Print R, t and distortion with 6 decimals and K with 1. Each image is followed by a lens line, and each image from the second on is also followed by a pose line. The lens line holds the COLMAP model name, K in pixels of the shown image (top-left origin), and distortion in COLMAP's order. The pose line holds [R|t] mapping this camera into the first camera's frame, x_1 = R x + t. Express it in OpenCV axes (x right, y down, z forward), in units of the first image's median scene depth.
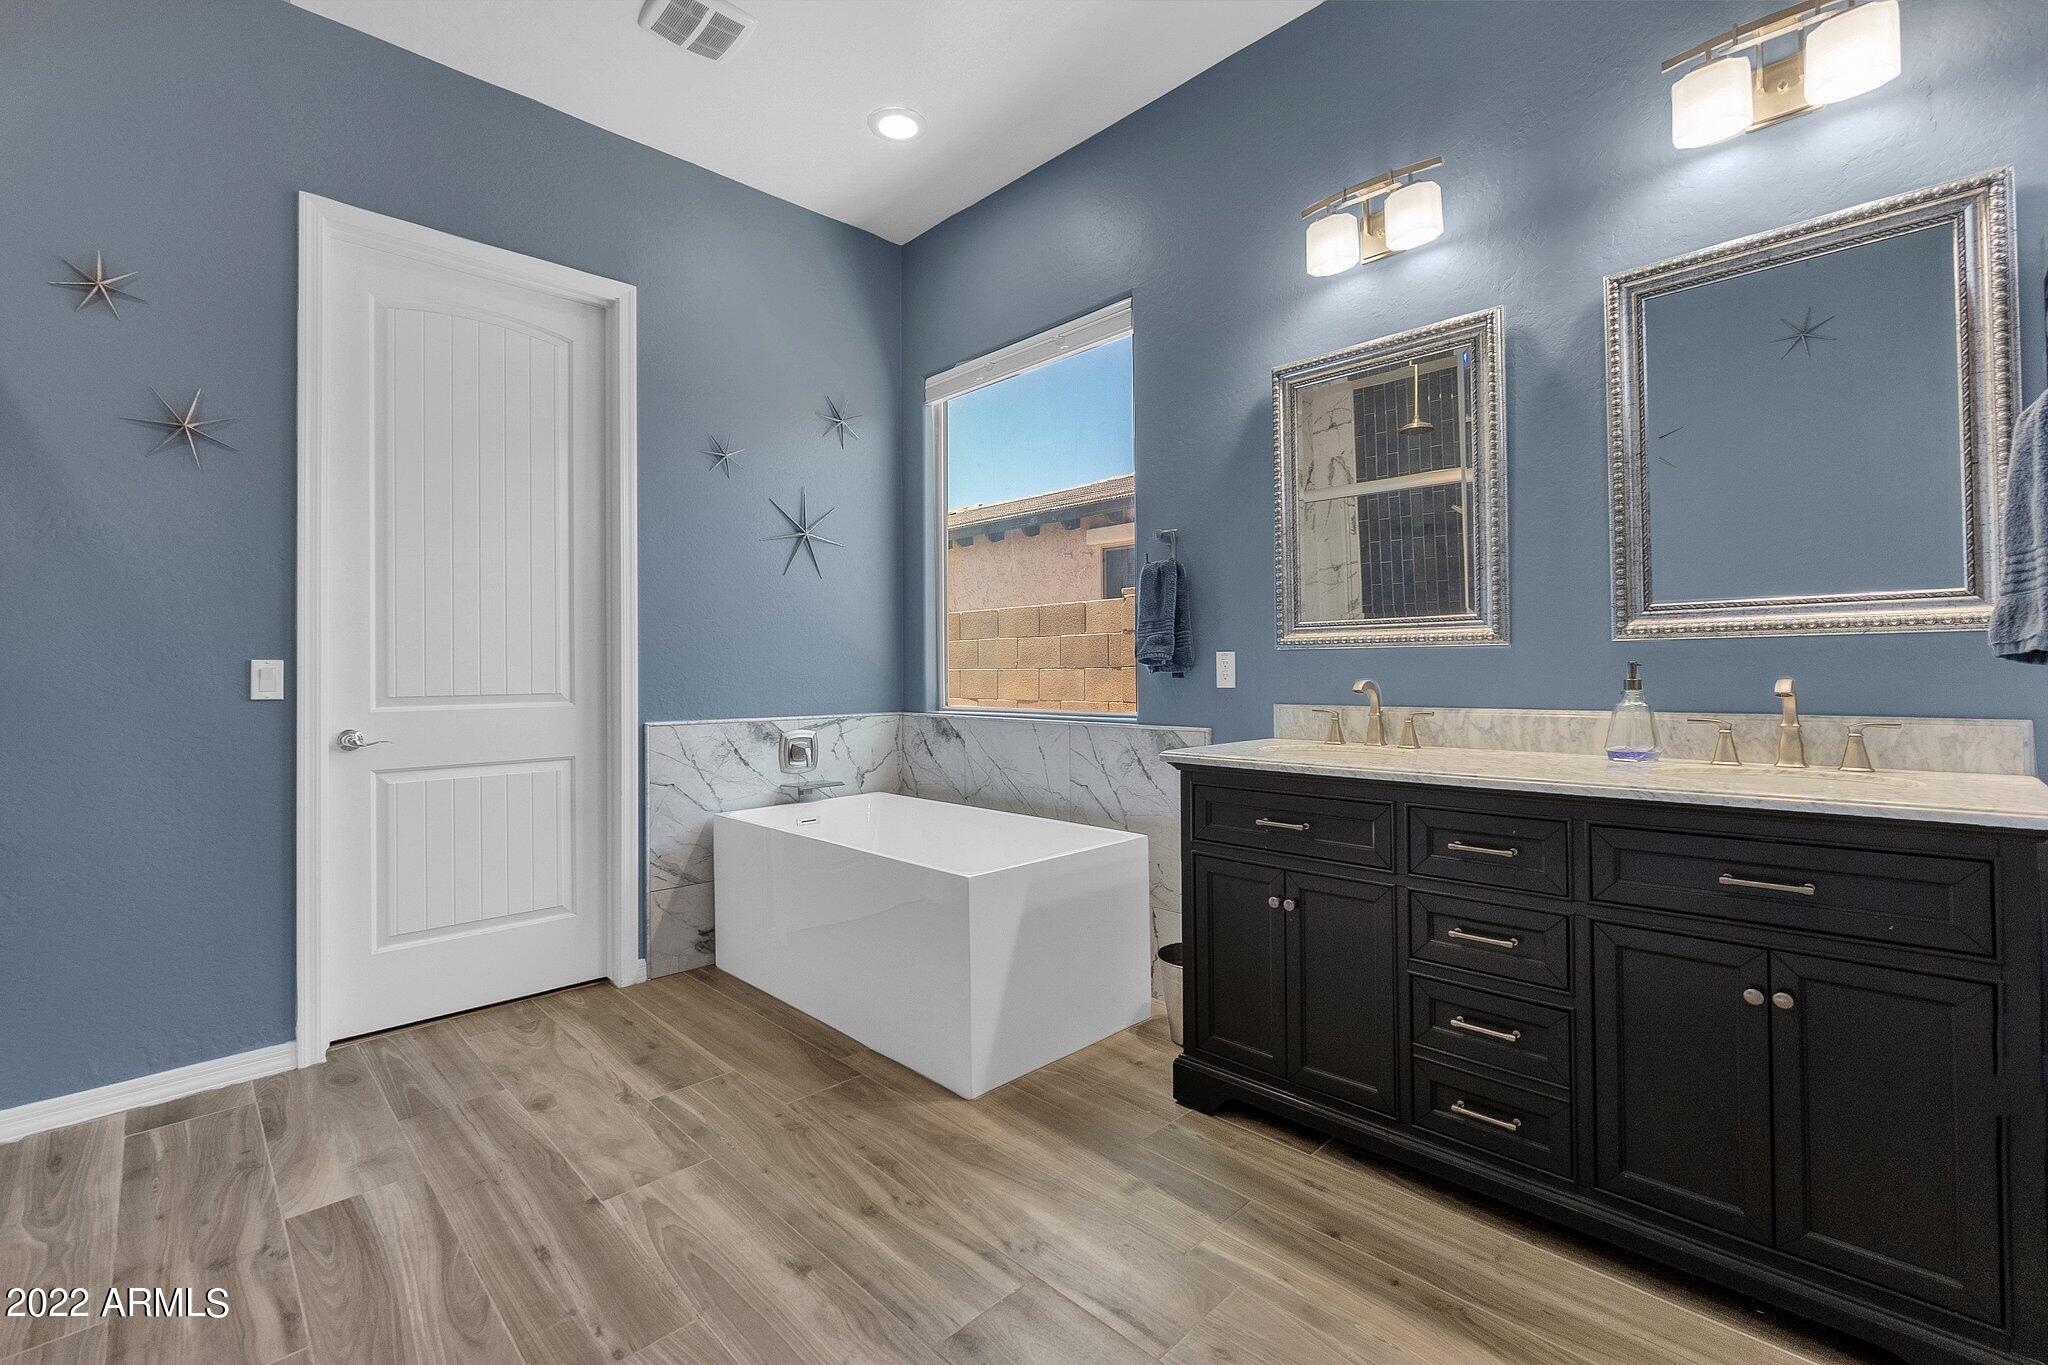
lens RADIAL K [[882.5, 0, 1040.5], [0, 882.5, 660.6], [0, 0, 1]] dist [-0.009572, 0.005041]
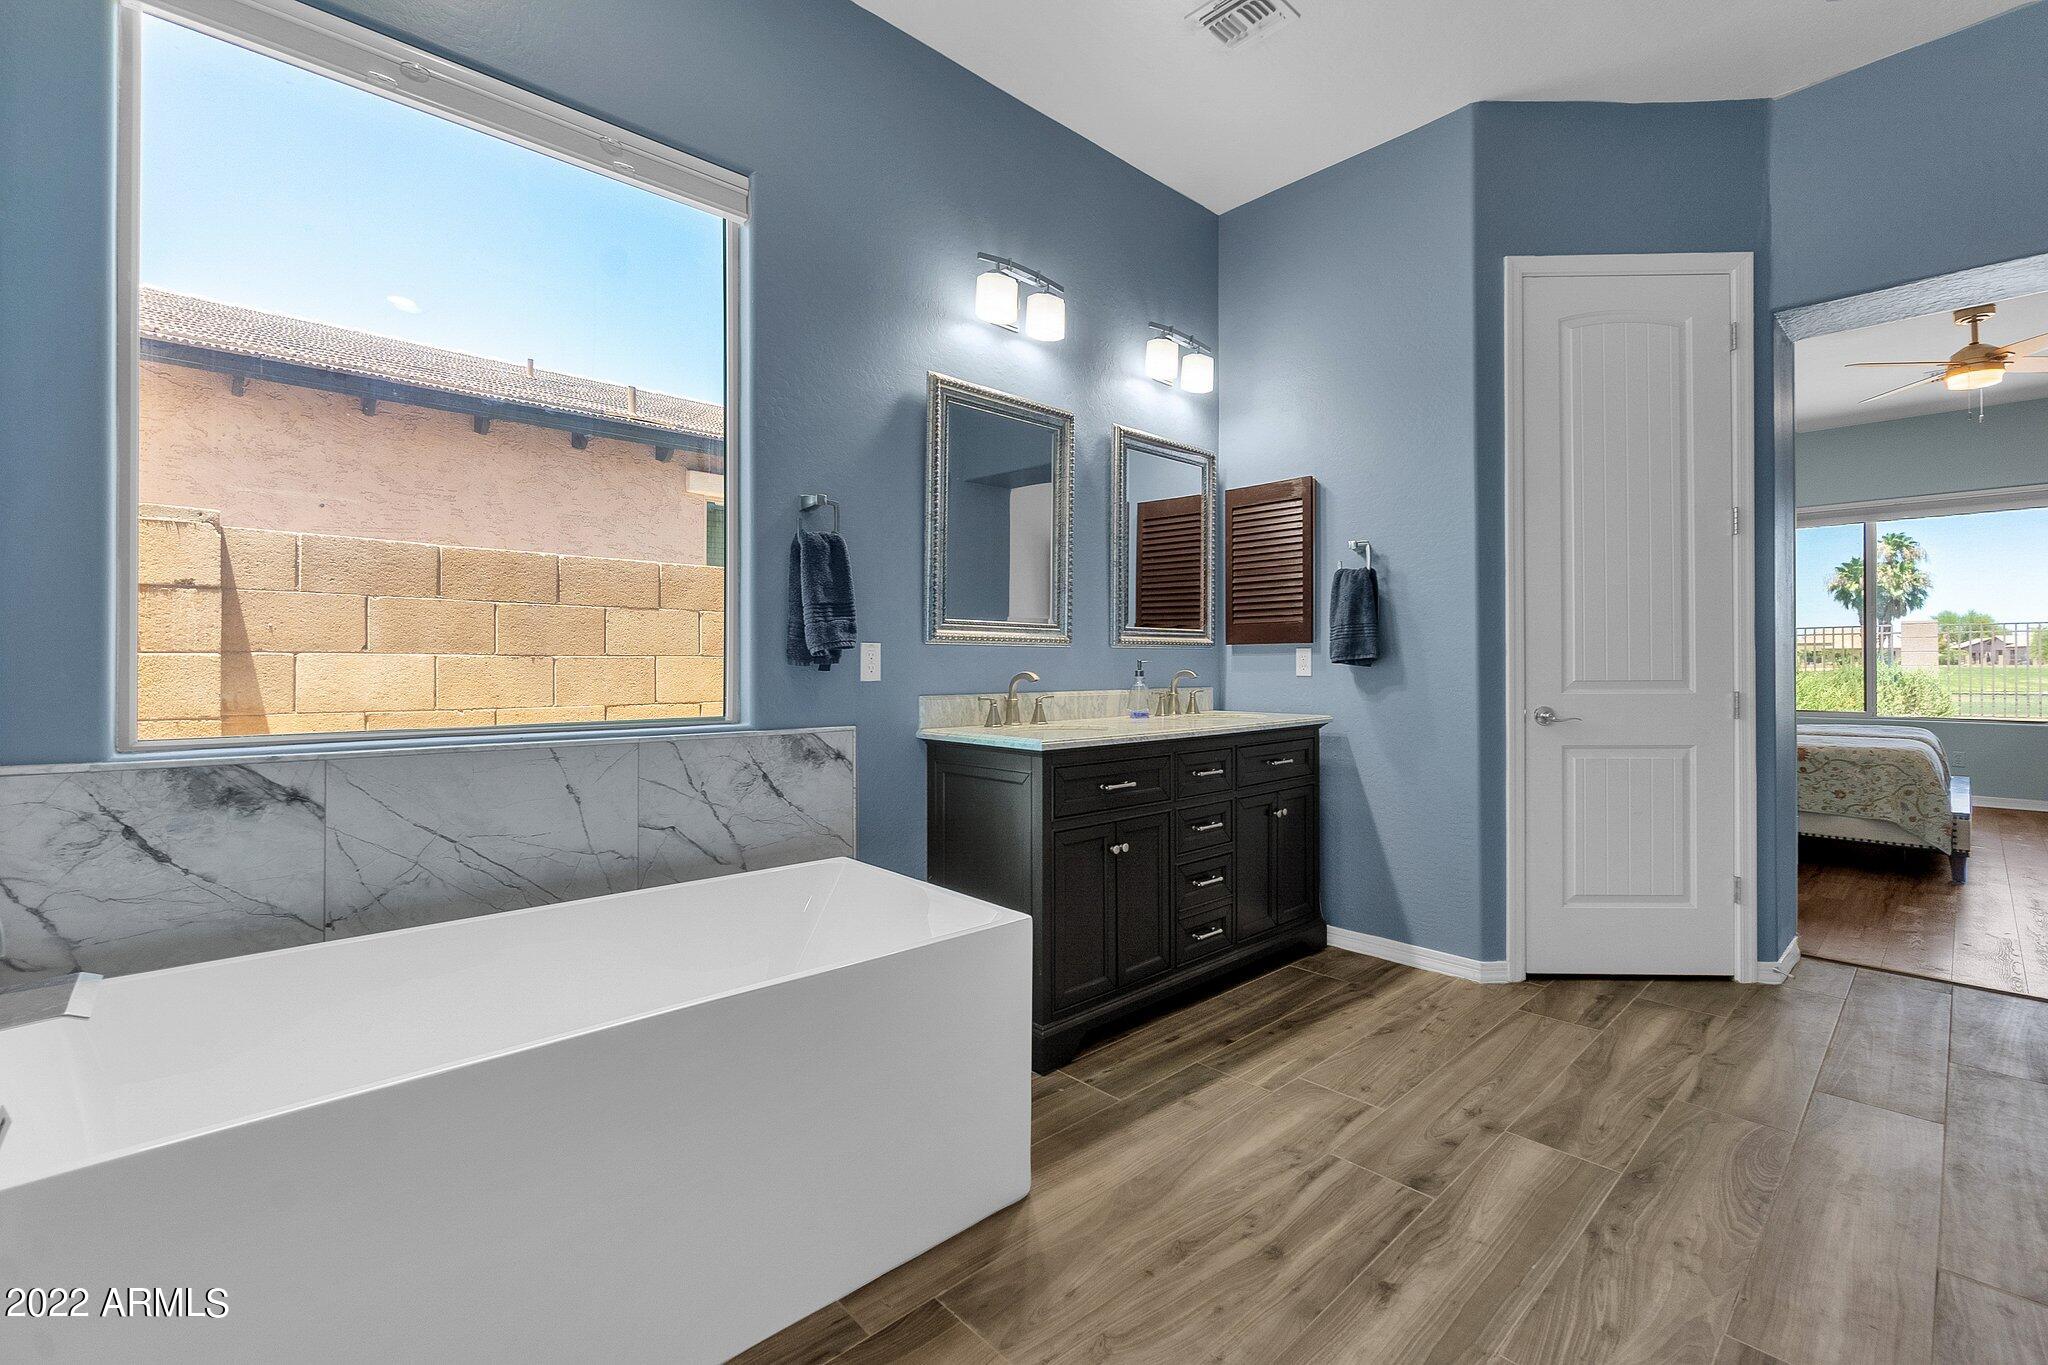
lens RADIAL K [[882.5, 0, 1040.5], [0, 882.5, 660.6], [0, 0, 1]] dist [-0.009572, 0.005041]
pose [[0.026657, 0.010737, 0.999587, -0.941666], [-0.015314, 0.999829, -0.010331, 0.020607], [-0.999527, -0.015032, 0.026817, 1.031993]]
